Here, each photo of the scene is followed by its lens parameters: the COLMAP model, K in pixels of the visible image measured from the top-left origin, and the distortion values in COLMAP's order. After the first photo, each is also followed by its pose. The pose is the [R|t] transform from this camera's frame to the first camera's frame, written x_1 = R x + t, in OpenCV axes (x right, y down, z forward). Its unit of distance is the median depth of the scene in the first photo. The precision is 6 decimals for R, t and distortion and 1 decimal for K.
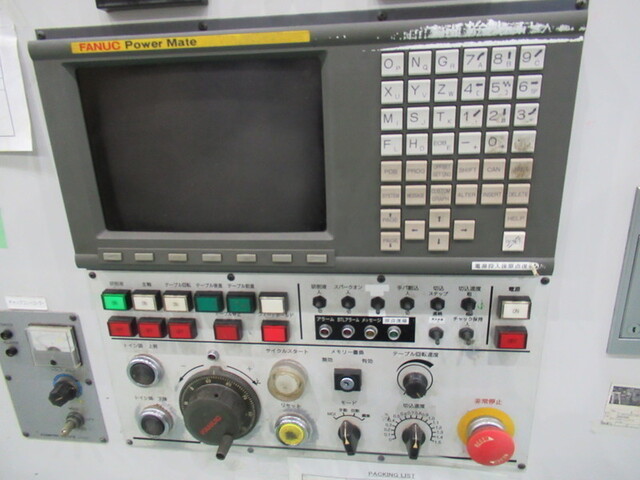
lens RADIAL K [[482.3, 0, 320.1], [0, 482.3, 240.3], [0, 0, 1]] dist [0.012782, -0.015922]
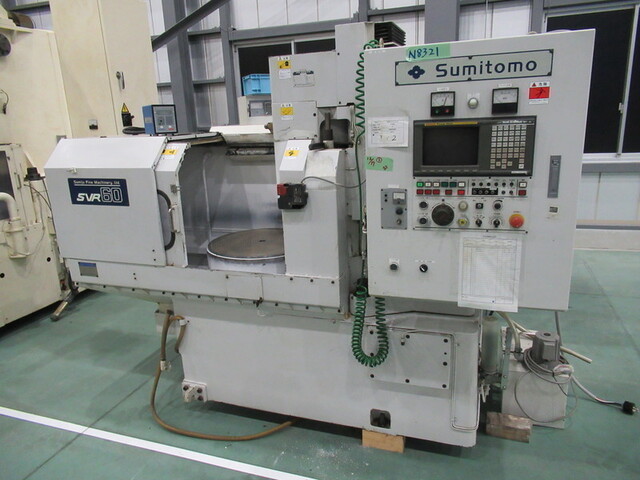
lens RADIAL K [[482.3, 0, 313.9], [0, 482.3, 243.6], [0, 0, 1]] dist [0.012782, -0.015922]
pose [[0.974618, 0.054534, -0.217131, -0.405374], [-0.069341, 0.995716, -0.061164, 0.976867], [0.212866, 0.074668, 0.974224, -3.246912]]
